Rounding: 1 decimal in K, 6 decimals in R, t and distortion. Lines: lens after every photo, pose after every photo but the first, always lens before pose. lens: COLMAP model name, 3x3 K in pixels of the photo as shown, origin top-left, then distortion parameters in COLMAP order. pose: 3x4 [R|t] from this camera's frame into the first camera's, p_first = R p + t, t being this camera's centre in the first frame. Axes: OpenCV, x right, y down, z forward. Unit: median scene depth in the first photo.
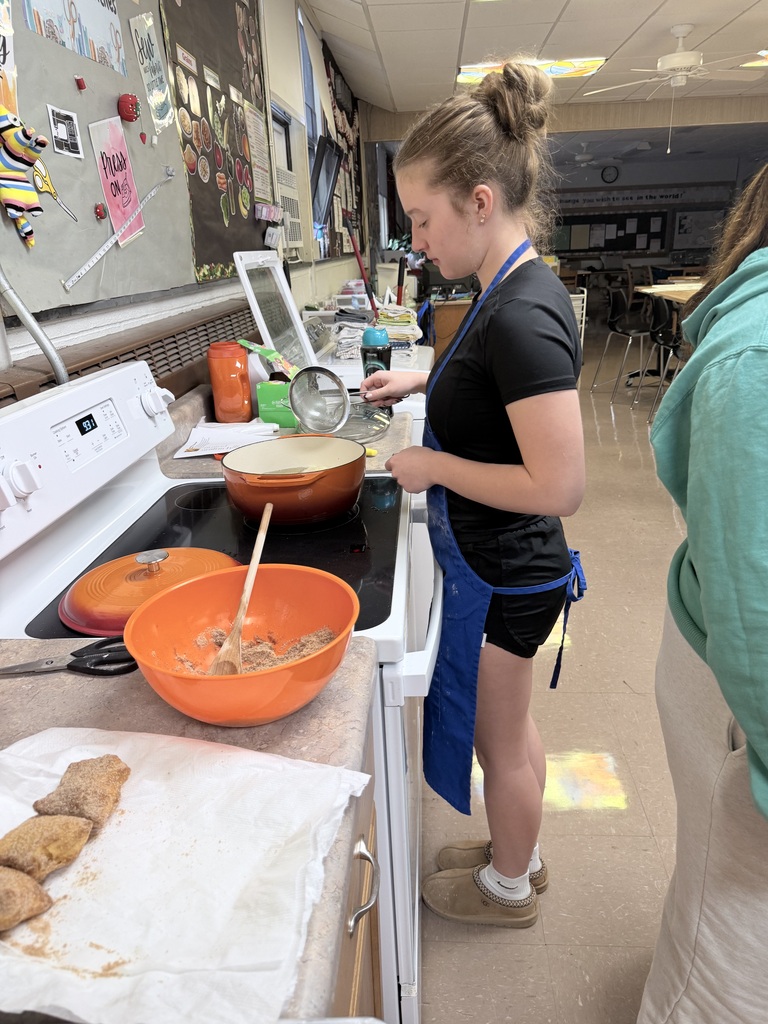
lens RADIAL K [[701.8, 0, 384.0], [0, 701.8, 512.0], [0, 0, 1]] dist [-0.000073, -0.002675]
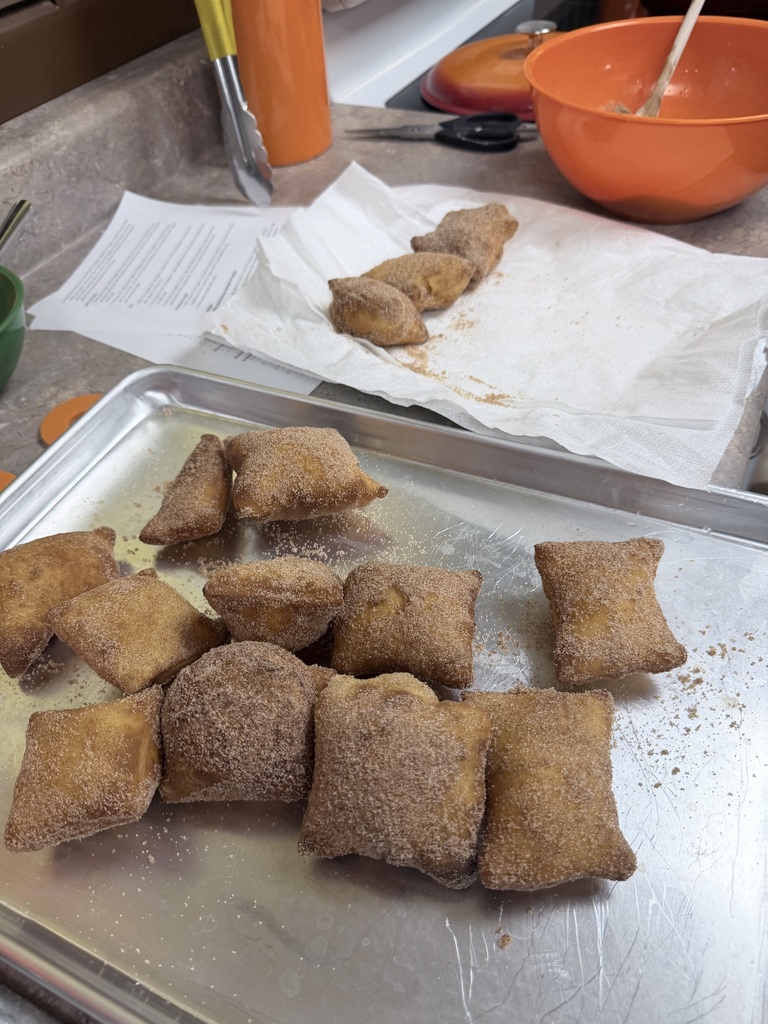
lens RADIAL K [[701.8, 0, 384.0], [0, 701.8, 512.0], [0, 0, 1]] dist [-0.000073, -0.002675]
pose [[0.911447, 0.272373, -0.308346, -0.165388], [-0.095753, 0.869329, 0.484870, 0.289938], [0.400119, -0.412408, 0.818428, 0.120775]]
